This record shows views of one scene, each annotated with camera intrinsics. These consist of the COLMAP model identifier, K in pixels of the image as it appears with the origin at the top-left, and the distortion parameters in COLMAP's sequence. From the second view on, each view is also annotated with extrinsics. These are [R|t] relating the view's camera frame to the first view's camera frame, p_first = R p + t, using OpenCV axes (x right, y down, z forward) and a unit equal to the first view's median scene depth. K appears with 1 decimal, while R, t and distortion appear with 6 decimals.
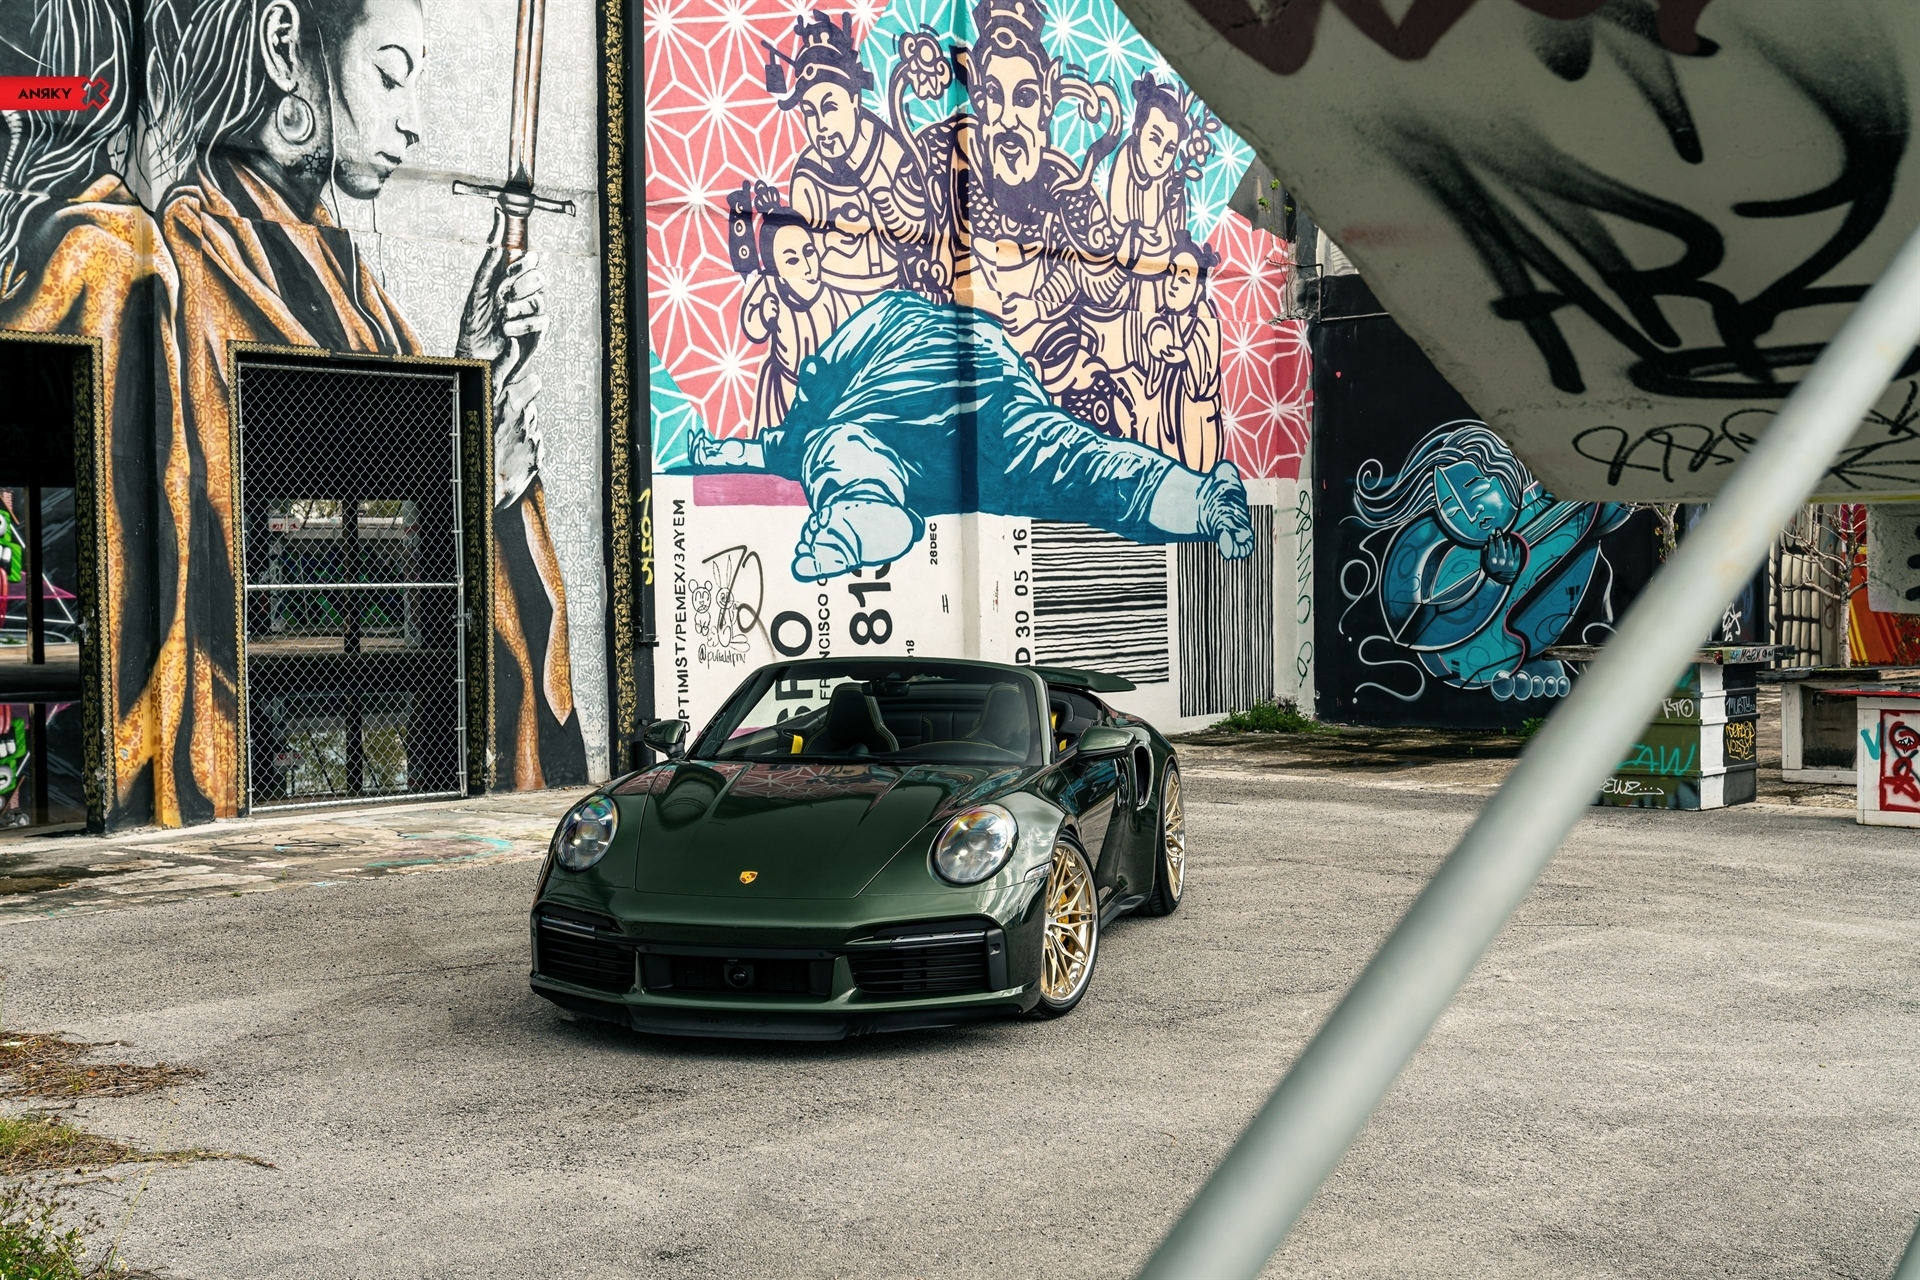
lens RADIAL K [[2433.7, 0, 959.9], [0, 2433.7, 639.6], [0, 0, 1]] dist [-0.028012, 0.000000]
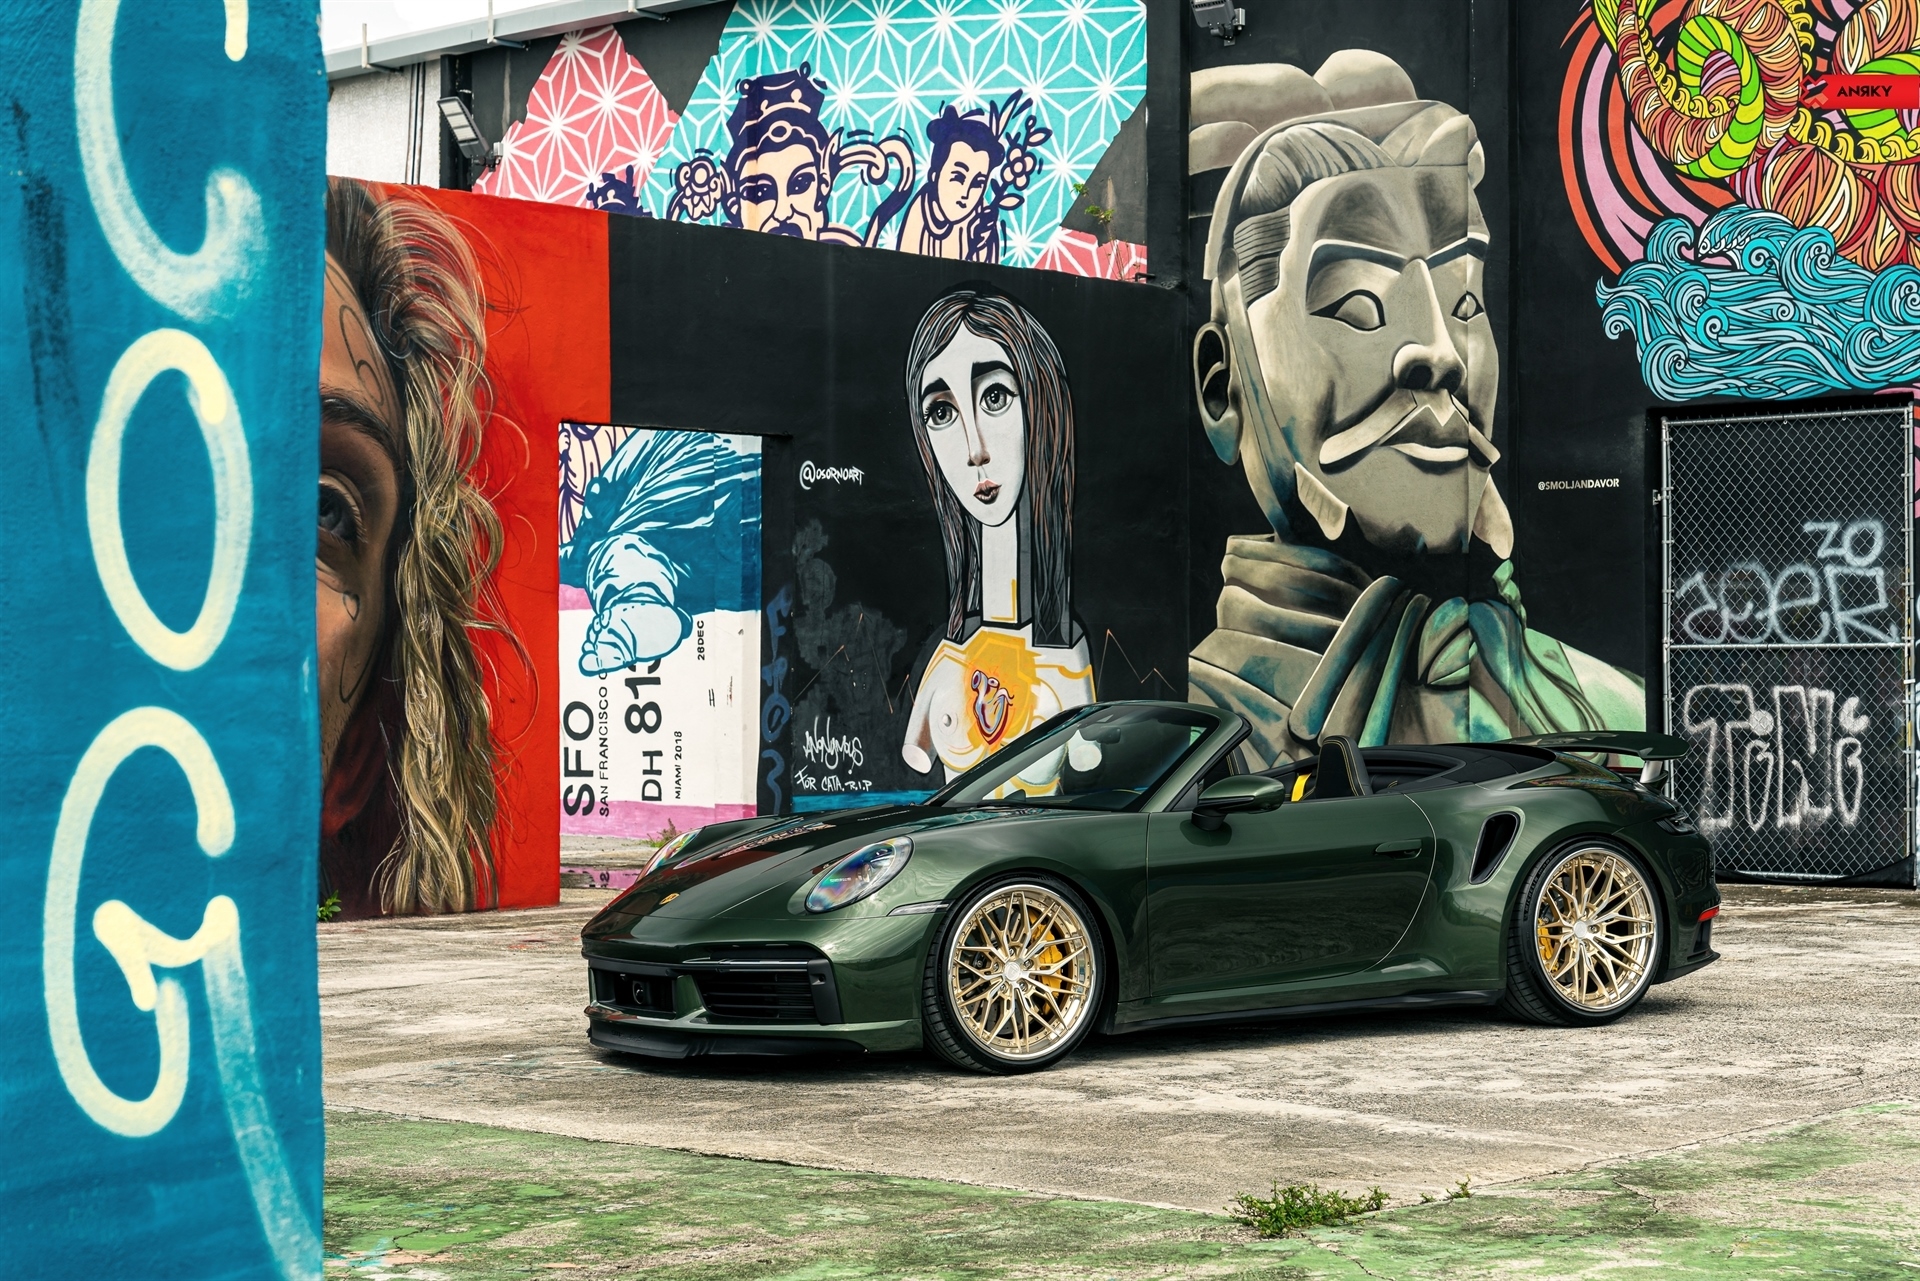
lens RADIAL K [[3012.6, 0, 959.7], [0, 3012.6, 657.2], [0, 0, 1]] dist [-0.066881, 0.000000]
pose [[0.069558, 0.001267, -0.997577, 1.301839], [-0.022198, 0.999754, -0.000278, -0.034530], [0.997331, 0.022163, 0.069569, 1.030402]]
